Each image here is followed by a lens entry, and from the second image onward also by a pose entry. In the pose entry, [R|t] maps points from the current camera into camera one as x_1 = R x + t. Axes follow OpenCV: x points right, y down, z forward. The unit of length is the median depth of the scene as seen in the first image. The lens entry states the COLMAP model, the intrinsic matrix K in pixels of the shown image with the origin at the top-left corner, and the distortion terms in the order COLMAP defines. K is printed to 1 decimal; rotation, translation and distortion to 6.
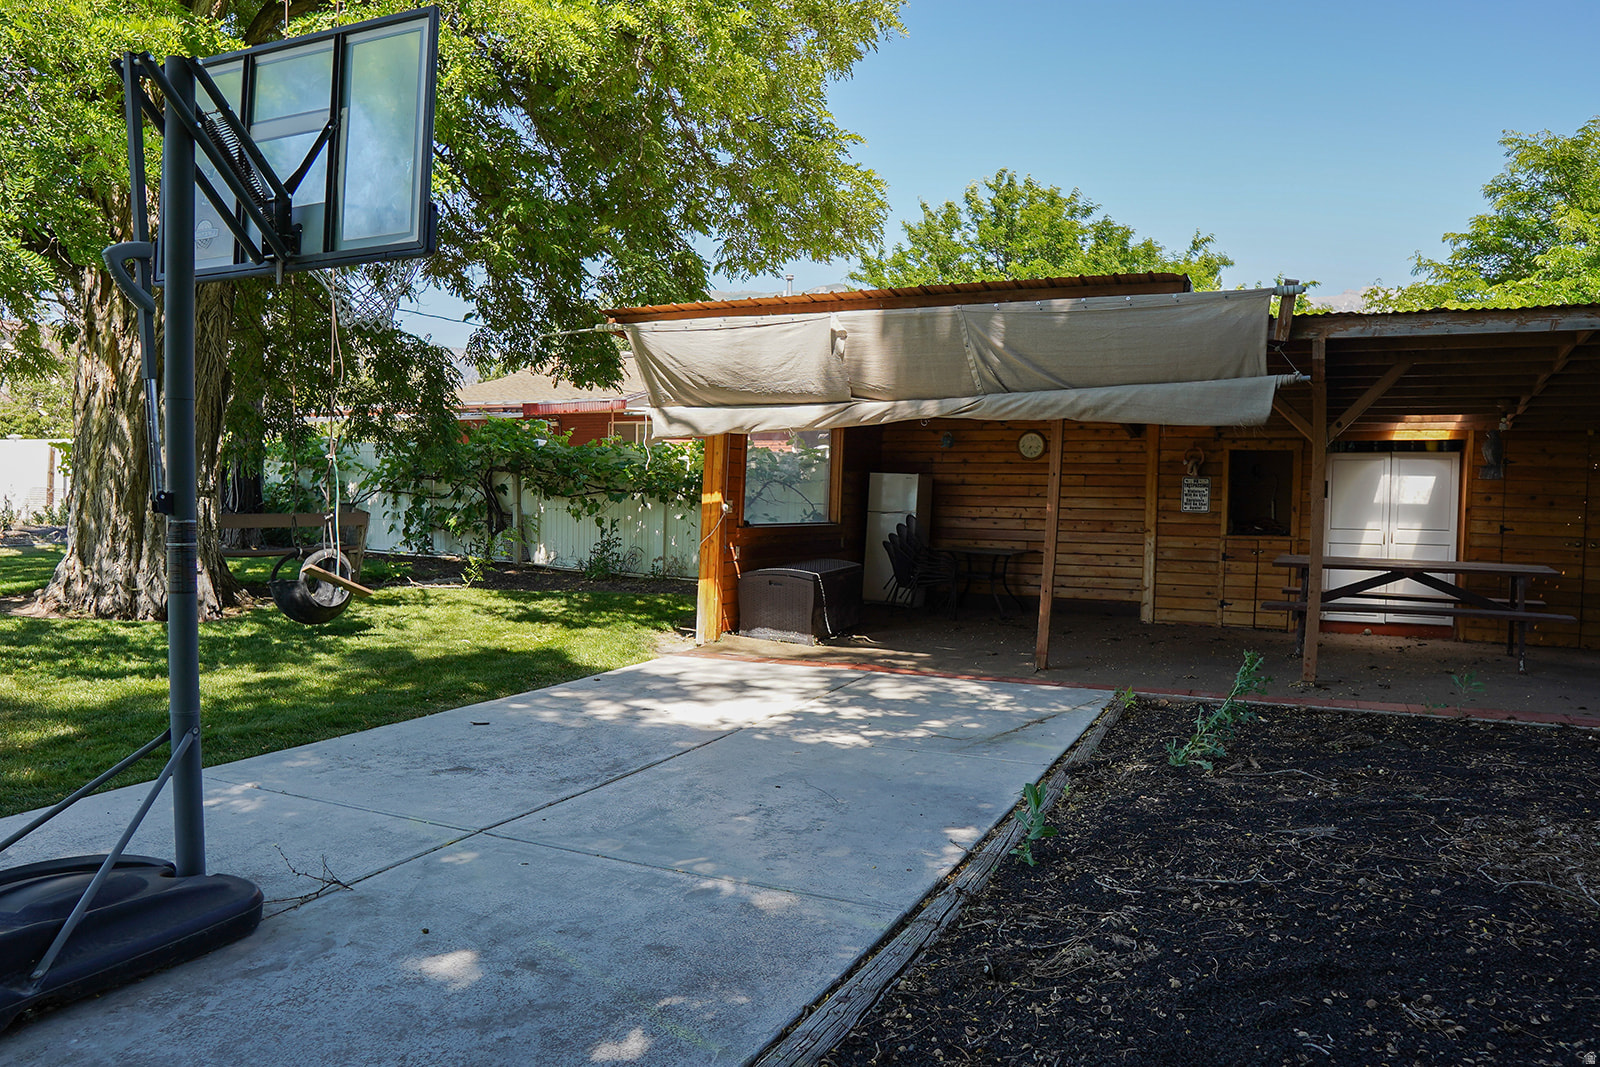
lens RADIAL K [[1131.8, 0, 791.9], [0, 1131.8, 555.0], [0, 0, 1]] dist [-0.107751, 0.071706]
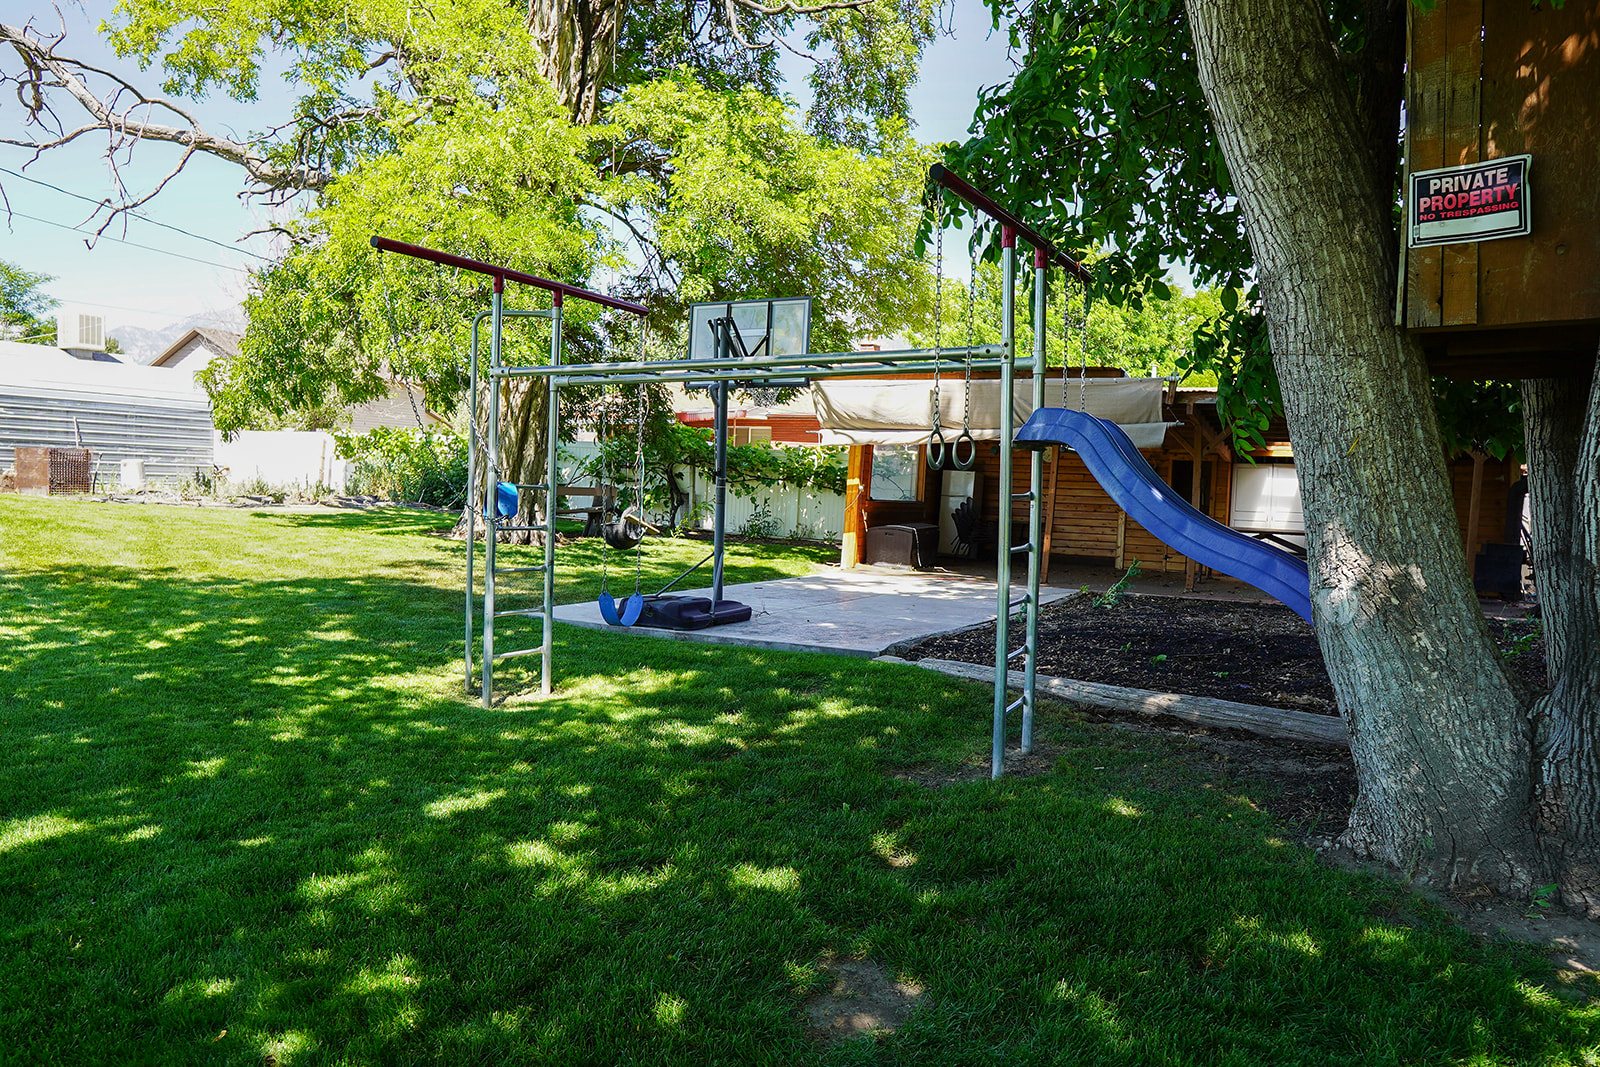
lens RADIAL K [[1131.8, 0, 791.9], [0, 1131.8, 555.0], [0, 0, 1]] dist [-0.107751, 0.071706]
pose [[0.998874, 0.023713, -0.041092, -0.088771], [-0.023641, 0.999718, 0.002224, 0.055763], [0.041134, -0.001250, 0.999153, -0.682905]]
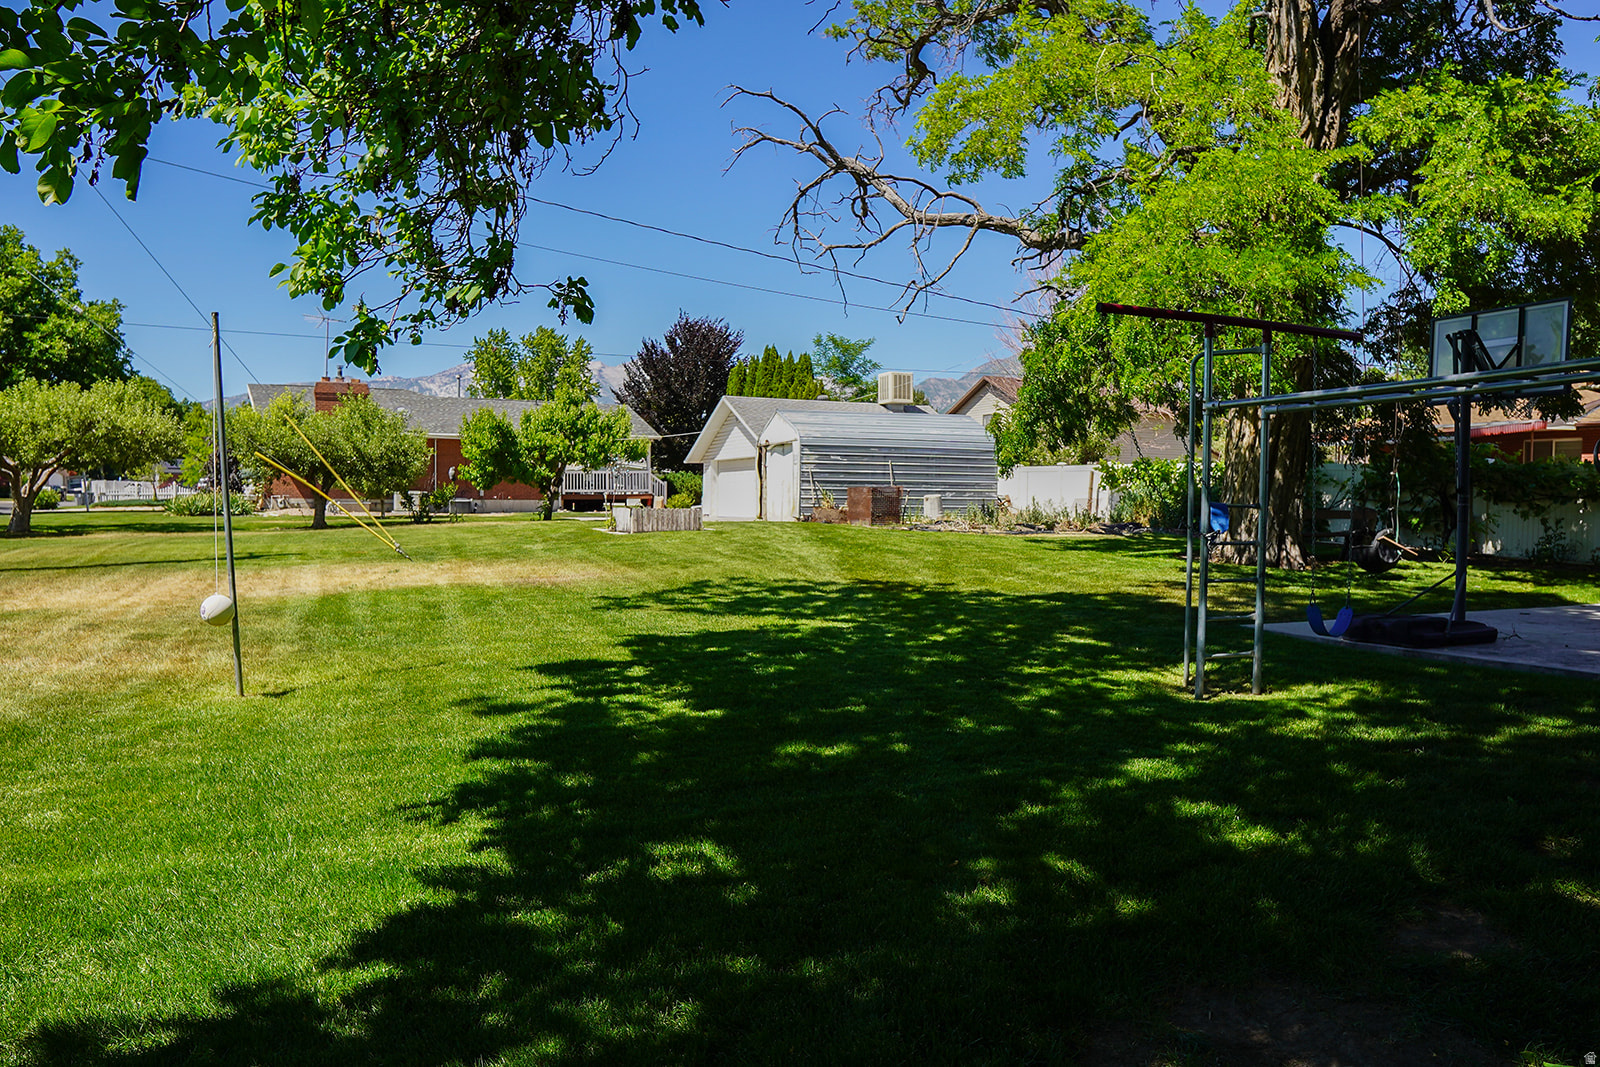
lens RADIAL K [[1131.8, 0, 791.9], [0, 1131.8, 555.0], [0, 0, 1]] dist [-0.107751, 0.071706]
pose [[0.759071, 0.022114, -0.650632, -0.012346], [-0.033077, 0.999442, -0.004621, 0.066680], [0.650167, 0.025028, 0.759379, -0.782846]]
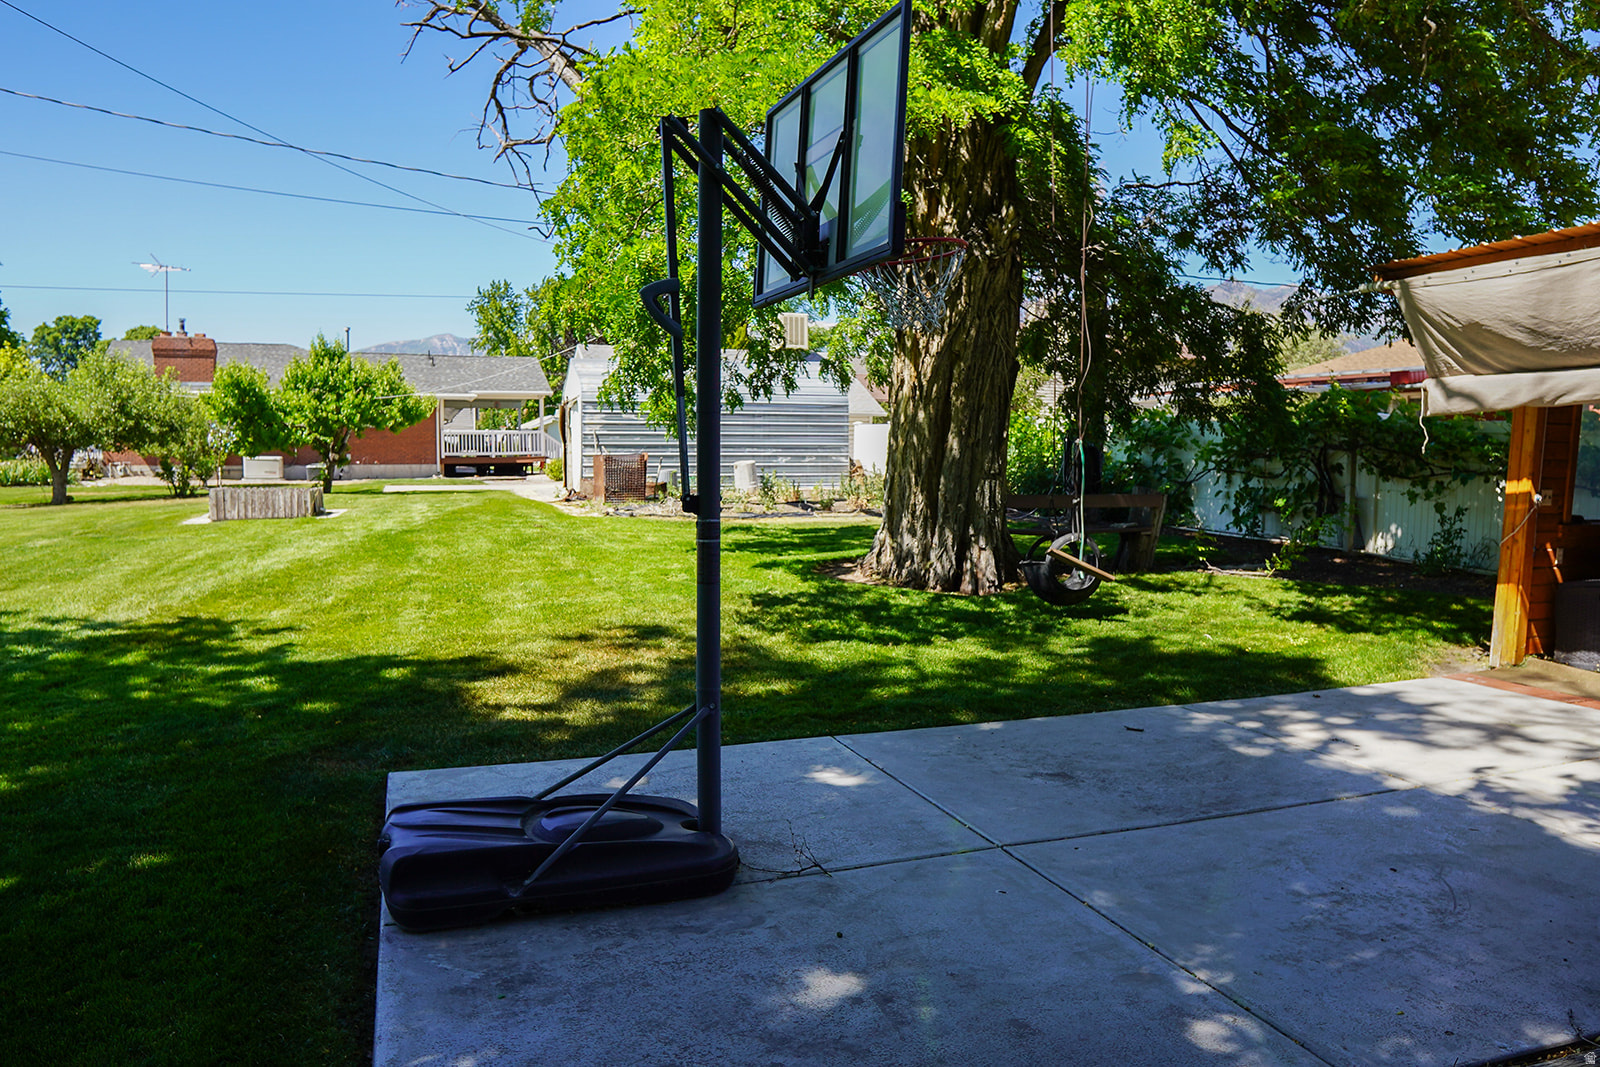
lens RADIAL K [[1131.8, 0, 791.9], [0, 1131.8, 555.0], [0, 0, 1]] dist [-0.107751, 0.071706]
pose [[0.700163, 0.050978, -0.712161, 0.120343], [-0.032717, 0.998691, 0.039322, -0.015560], [0.713233, -0.004232, 0.700914, 0.088825]]
